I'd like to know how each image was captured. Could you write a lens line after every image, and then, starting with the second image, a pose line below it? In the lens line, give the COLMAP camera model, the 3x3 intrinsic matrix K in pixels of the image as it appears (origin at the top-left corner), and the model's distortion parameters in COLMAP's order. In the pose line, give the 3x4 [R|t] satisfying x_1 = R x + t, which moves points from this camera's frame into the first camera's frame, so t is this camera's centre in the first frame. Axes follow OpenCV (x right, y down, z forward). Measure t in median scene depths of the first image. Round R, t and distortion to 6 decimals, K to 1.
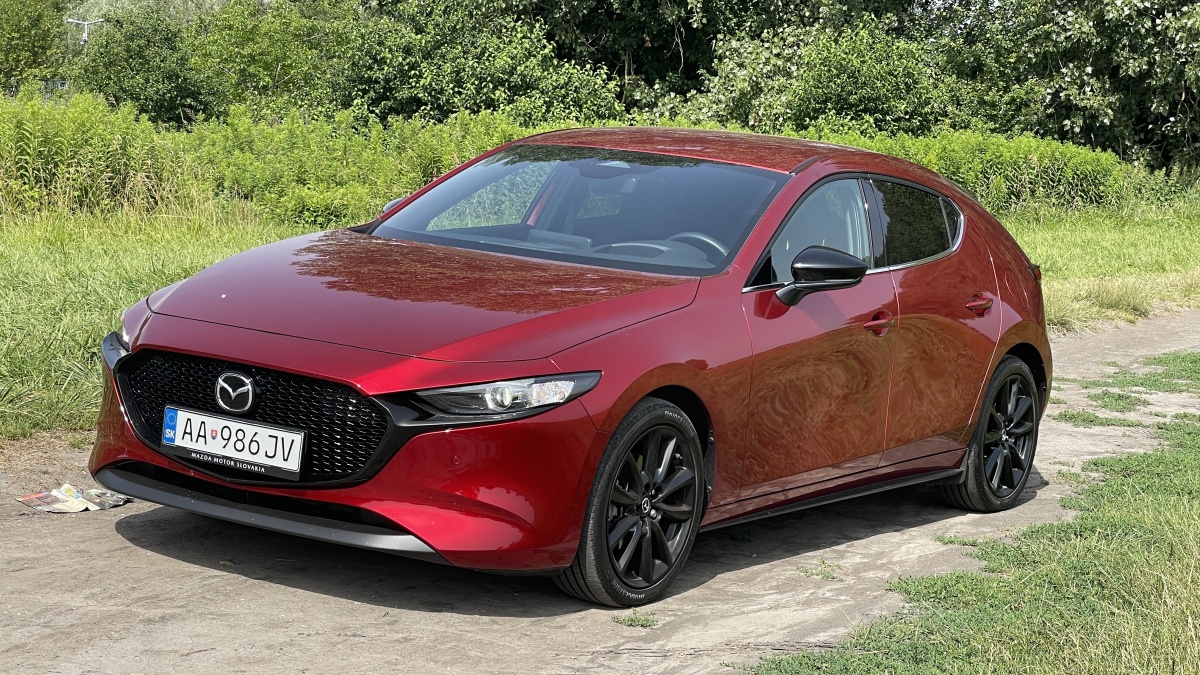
lens RADIAL K [[2256.4, 0, 614.6], [0, 2256.4, 339.9], [0, 0, 1]] dist [0.196077, 1.837988]
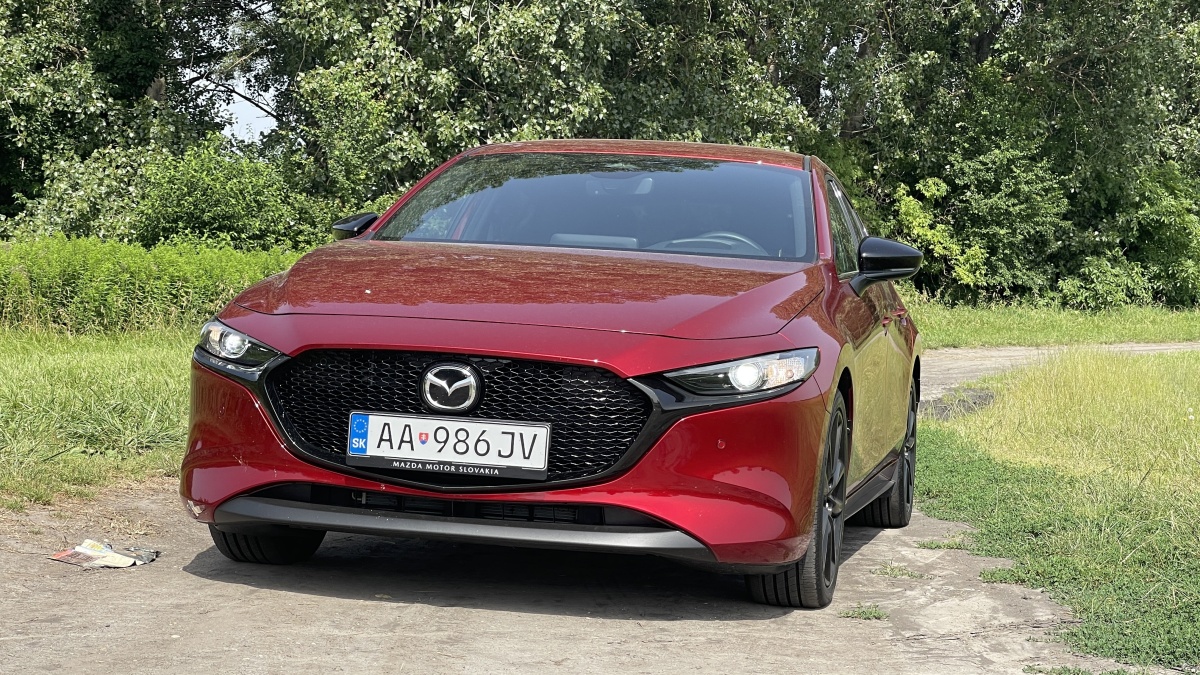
lens RADIAL K [[2256.4, 0, 614.6], [0, 2256.4, 339.9], [0, 0, 1]] dist [0.196077, 1.837988]
pose [[0.952874, -0.044090, 0.300145, -0.363351], [0.060705, 0.997084, -0.046253, 0.048167], [-0.297230, 0.062294, 0.952772, 0.140319]]
